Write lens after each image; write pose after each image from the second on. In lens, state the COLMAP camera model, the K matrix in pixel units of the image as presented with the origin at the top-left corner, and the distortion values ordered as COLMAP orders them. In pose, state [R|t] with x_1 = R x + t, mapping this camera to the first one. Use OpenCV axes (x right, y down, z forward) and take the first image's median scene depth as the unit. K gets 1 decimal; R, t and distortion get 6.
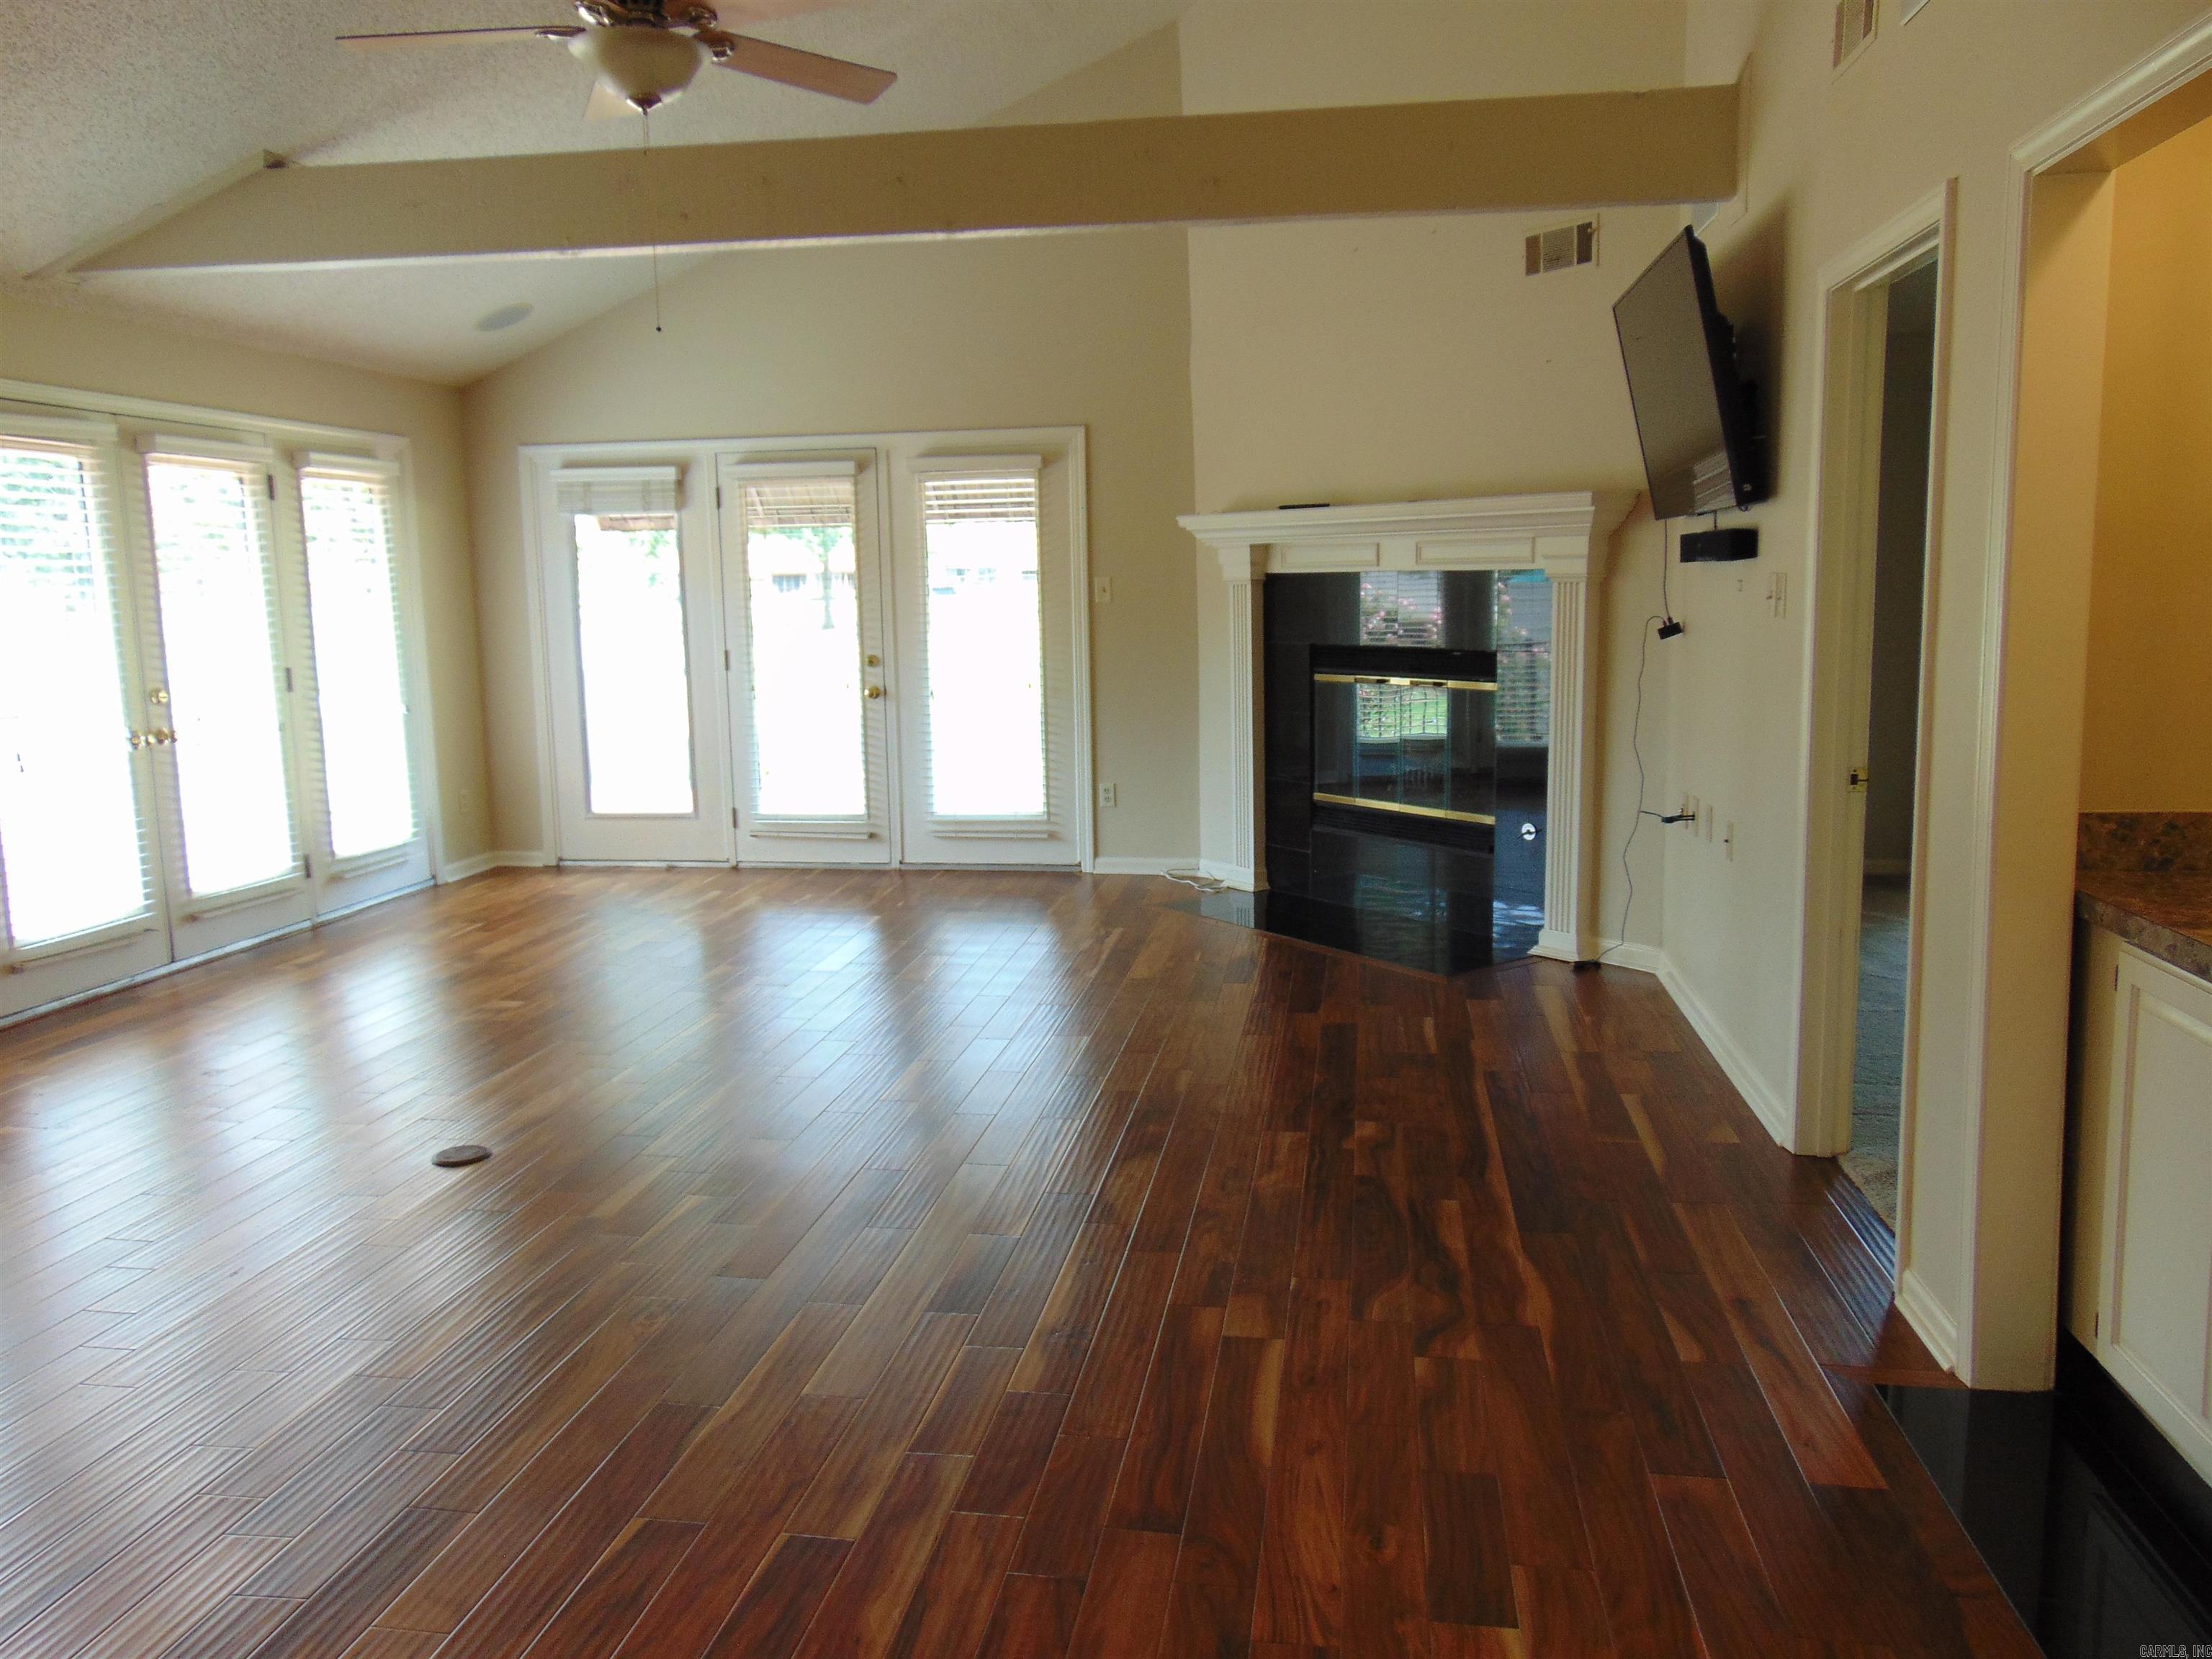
lens RADIAL K [[1663.2, 0, 1117.7], [0, 1663.2, 829.6], [0, 0, 1]] dist [-0.029063, 0.060391]
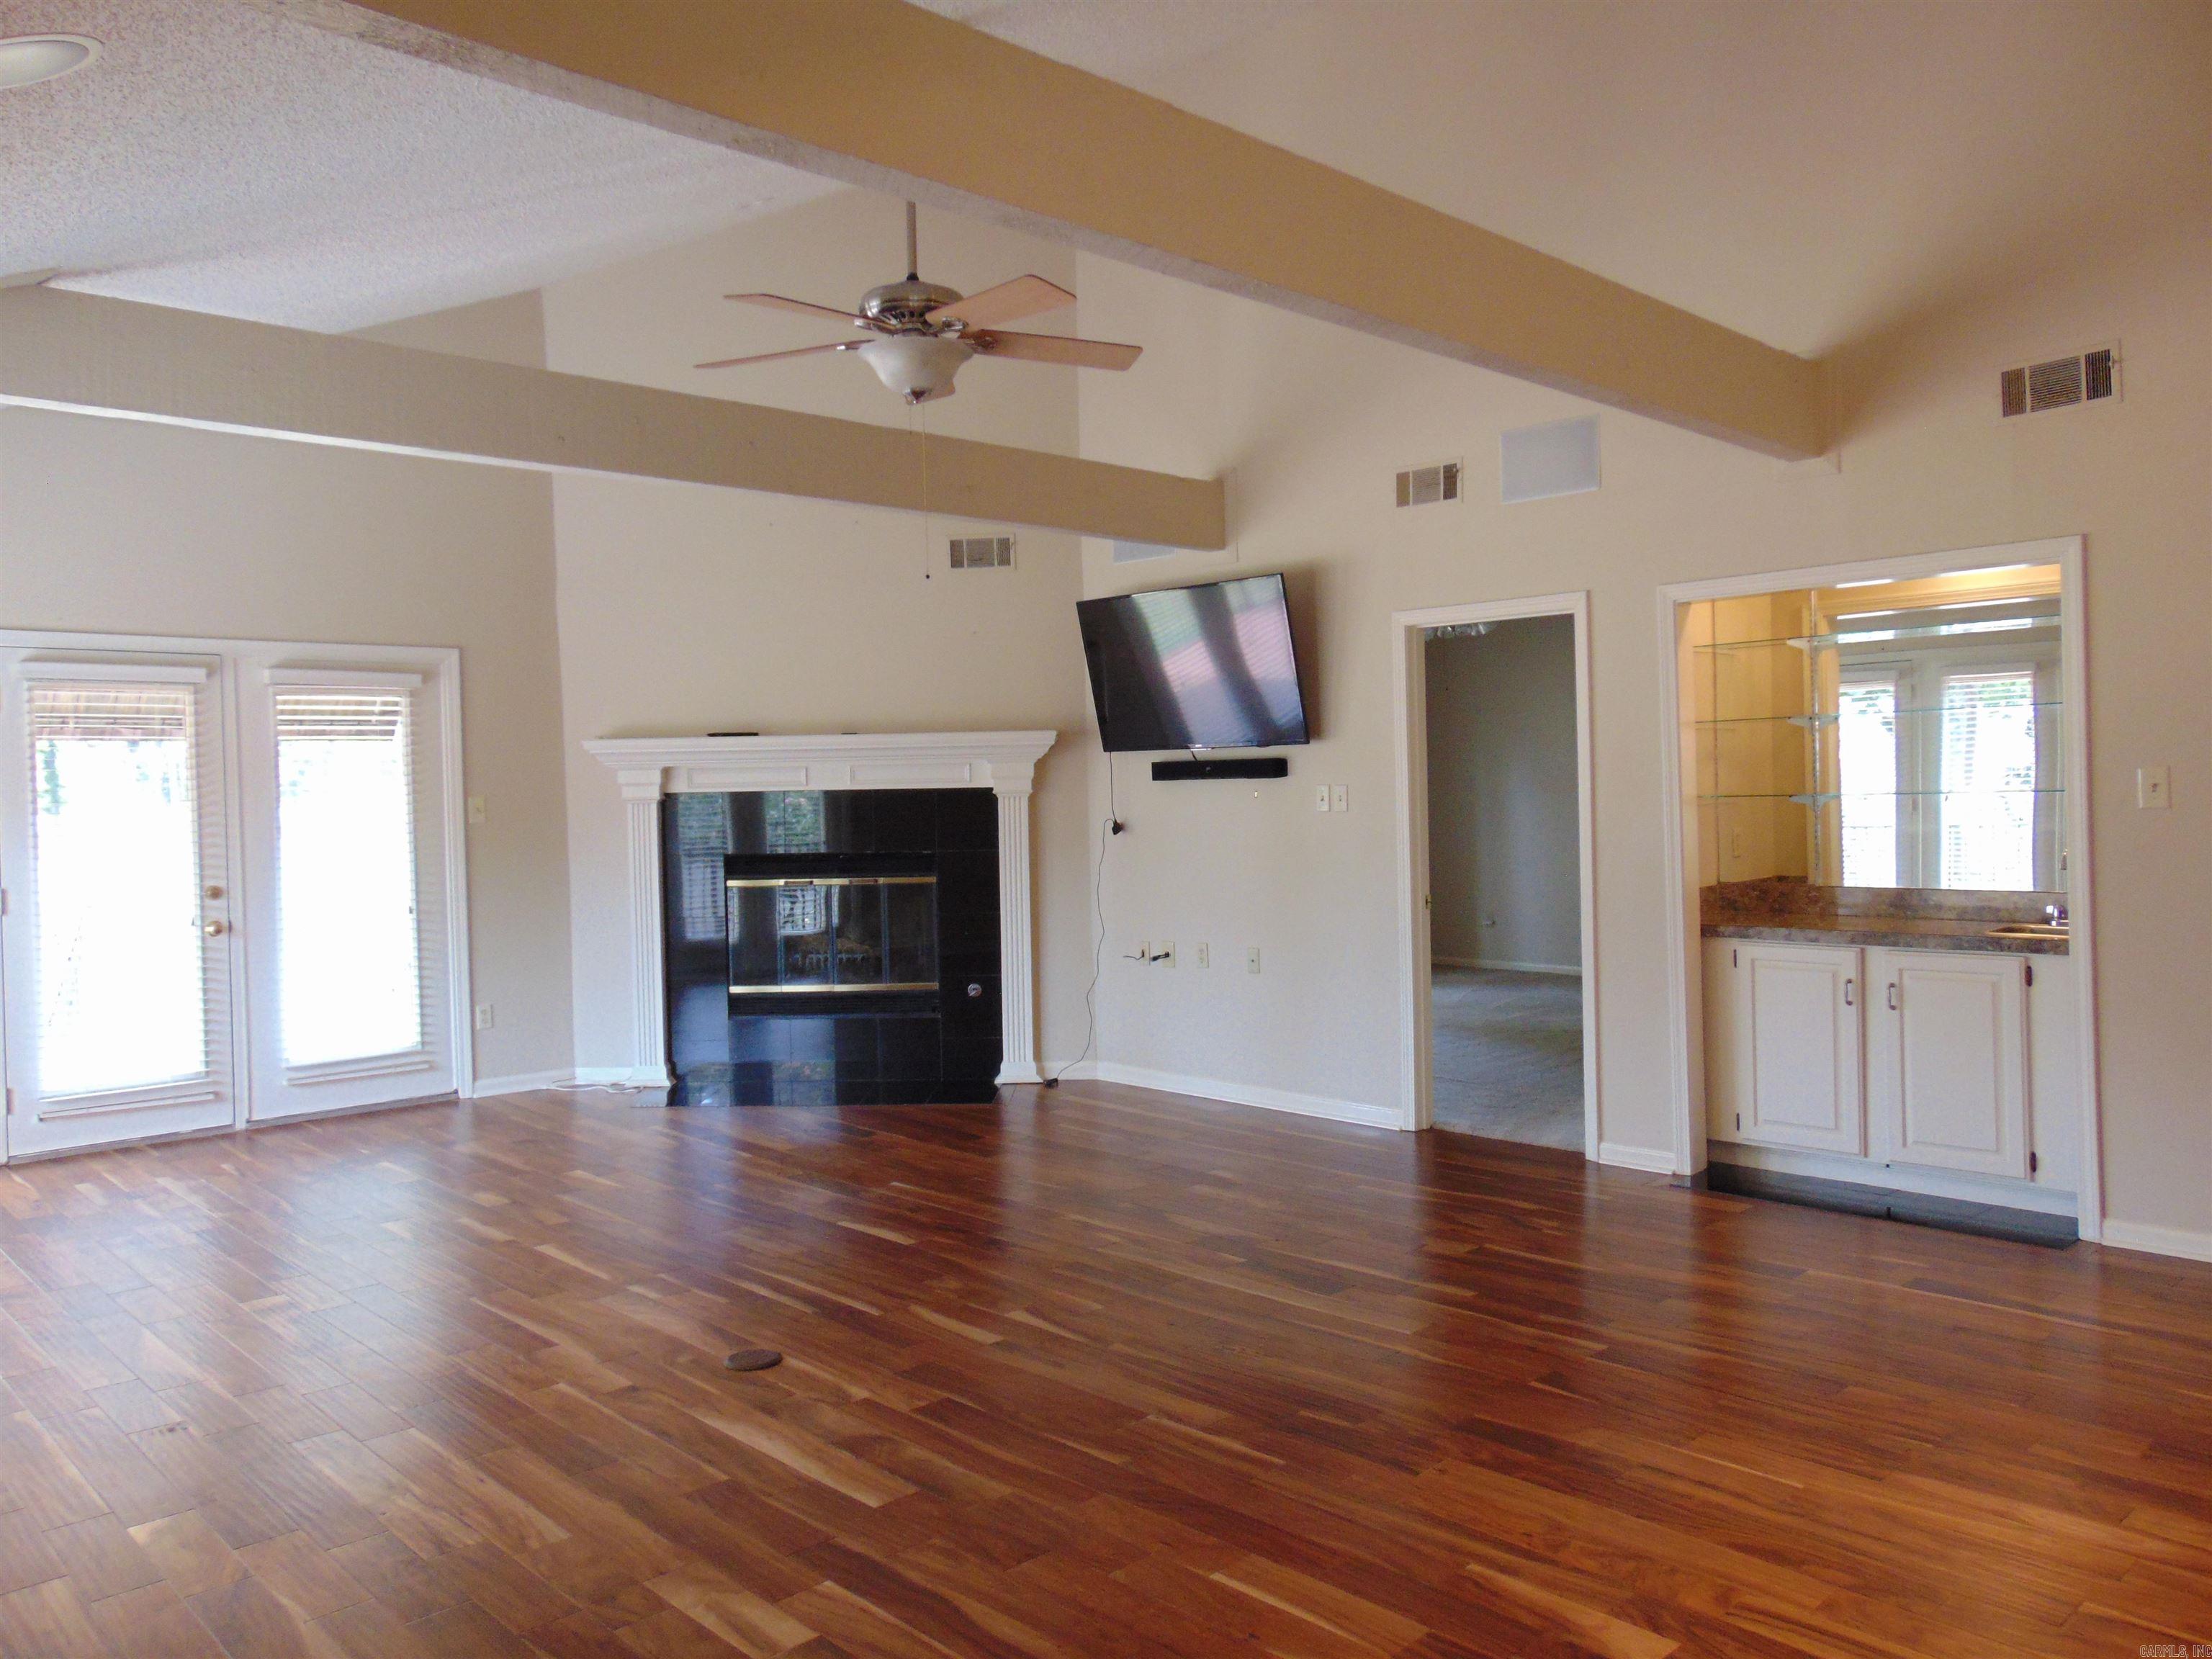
lens RADIAL K [[1663.2, 0, 1115.7], [0, 1663.2, 829.1], [0, 0, 1]] dist [-0.029063, 0.060391]
pose [[0.603063, -0.015872, 0.797536, -0.592146], [0.128355, 0.988705, -0.077380, -0.006660], [-0.787299, 0.149033, 0.598288, 0.107275]]
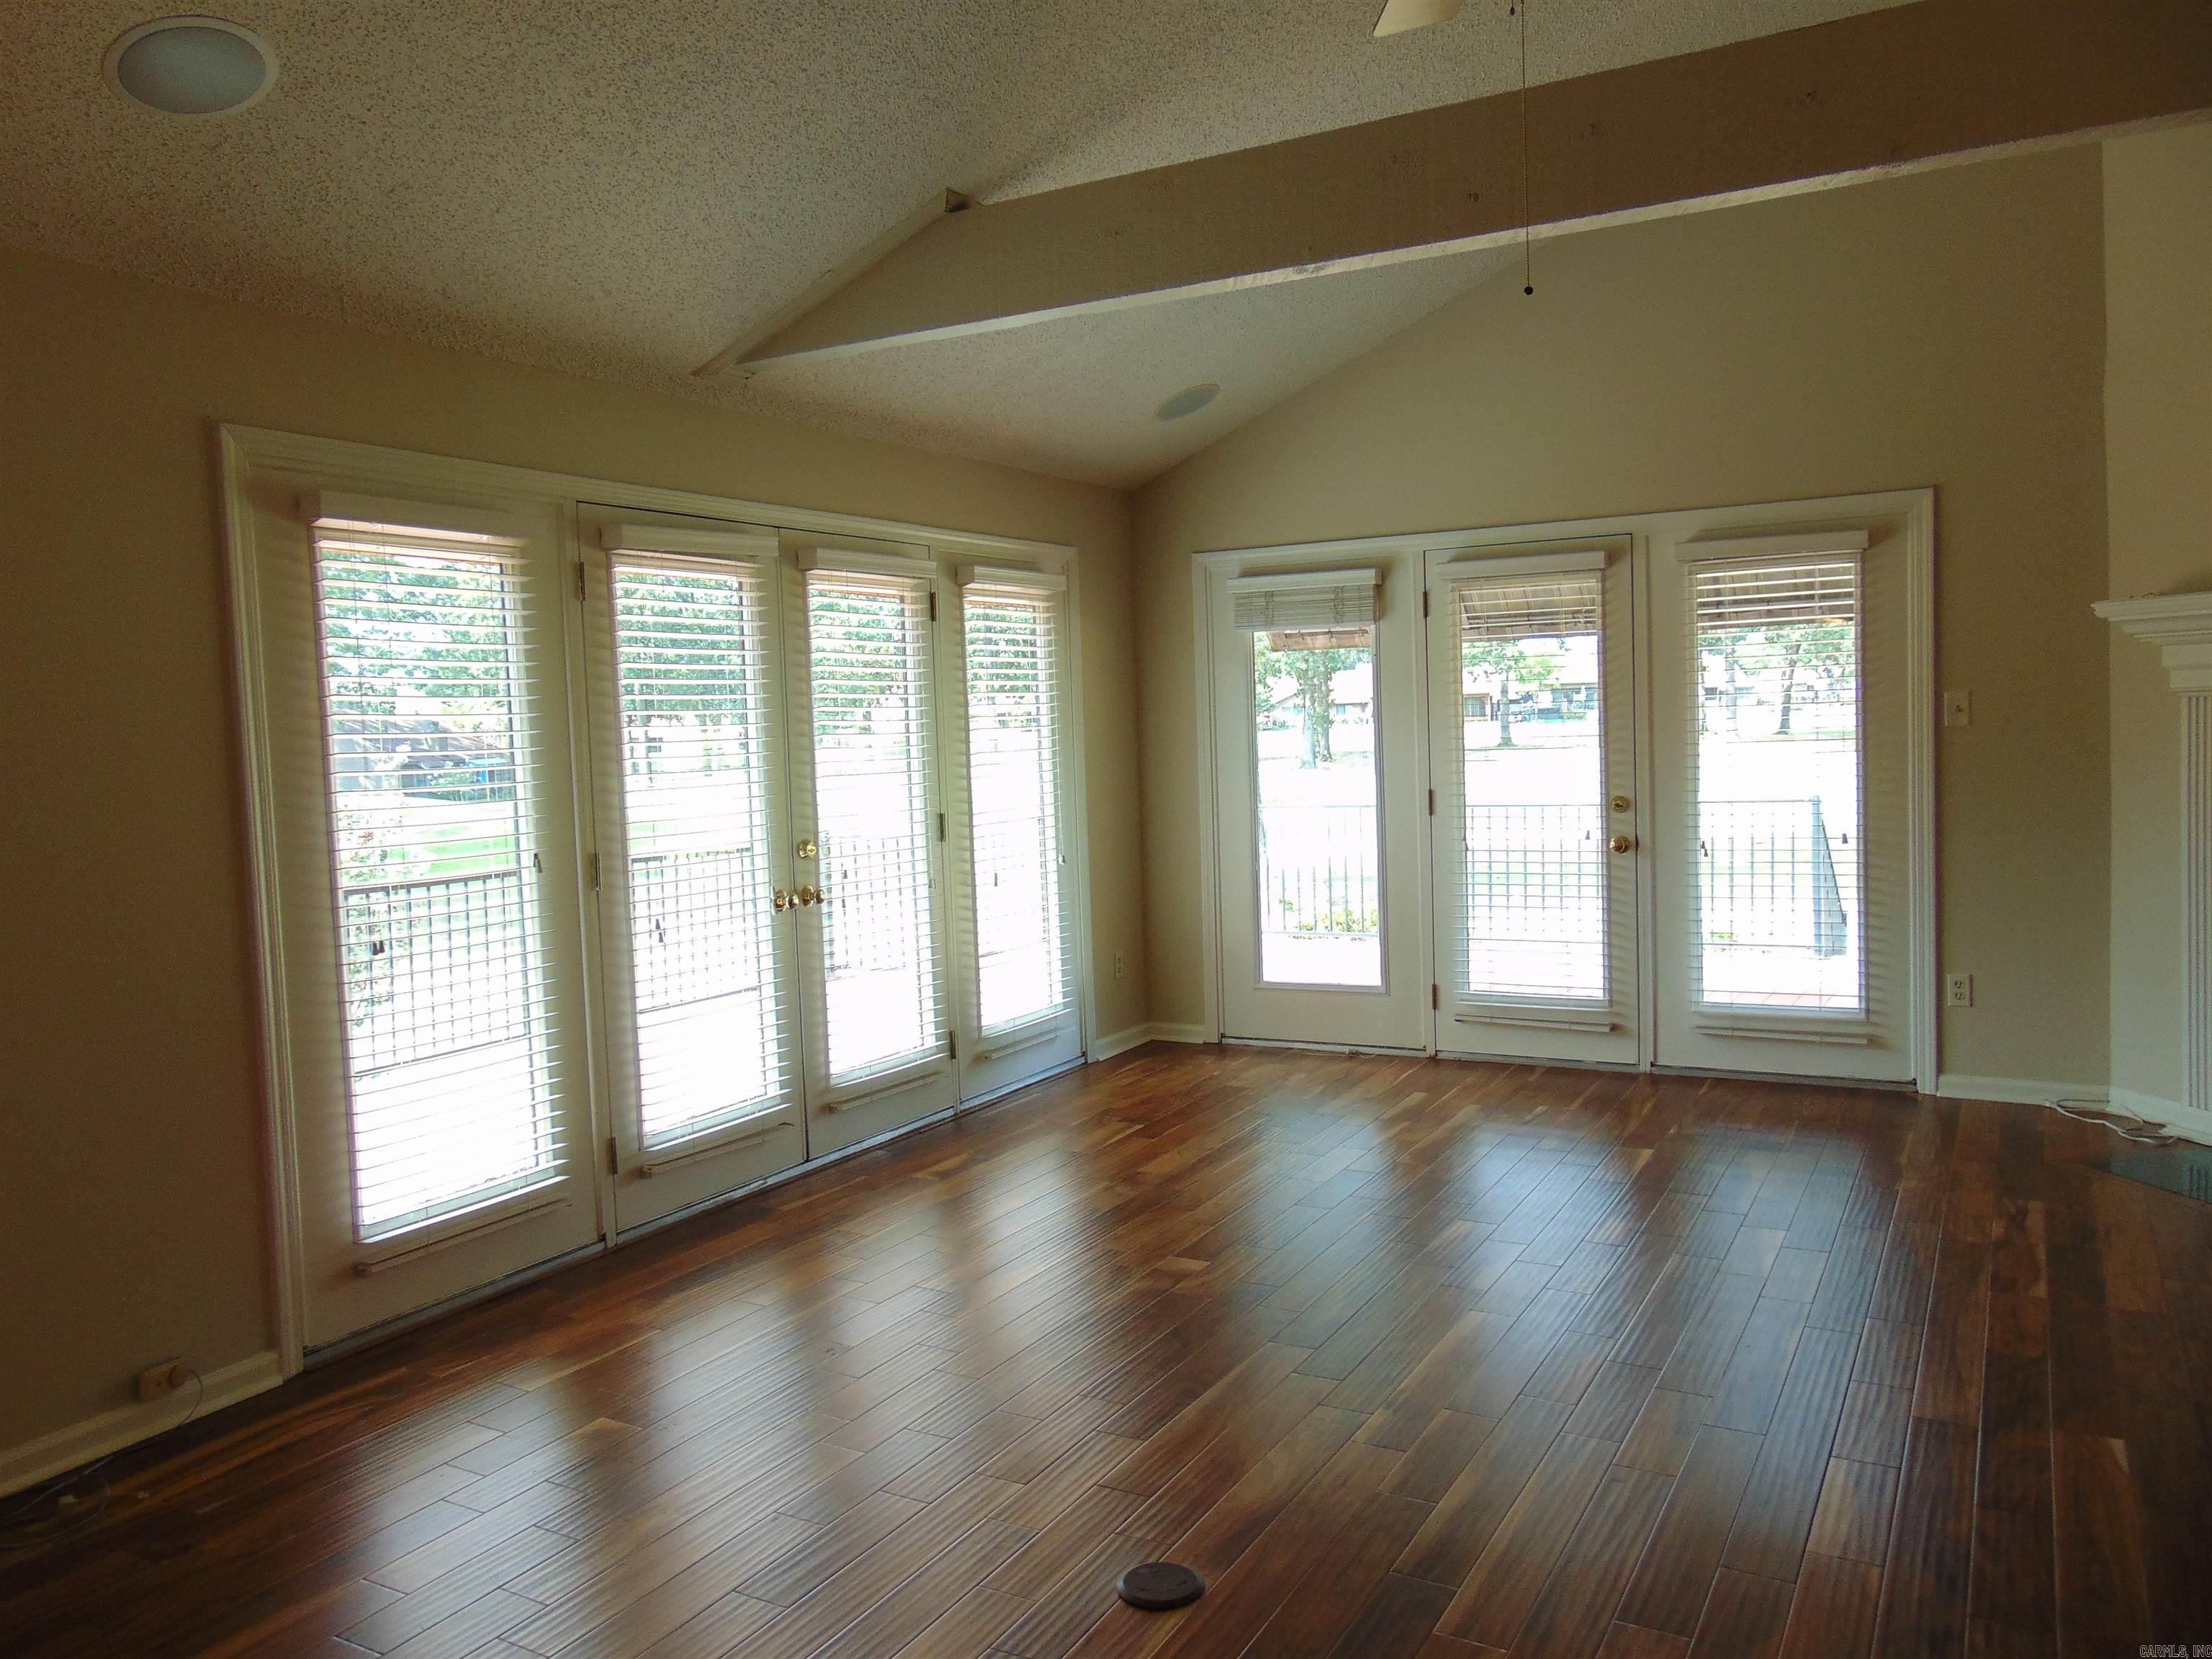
lens RADIAL K [[1663.2, 0, 1122.7], [0, 1663.2, 822.1], [0, 0, 1]] dist [-0.029063, 0.060391]
pose [[0.939382, 0.005547, -0.342827, -0.106562], [-0.032205, 0.996876, -0.072117, -0.031244], [0.341356, 0.078787, 0.936626, 0.205133]]
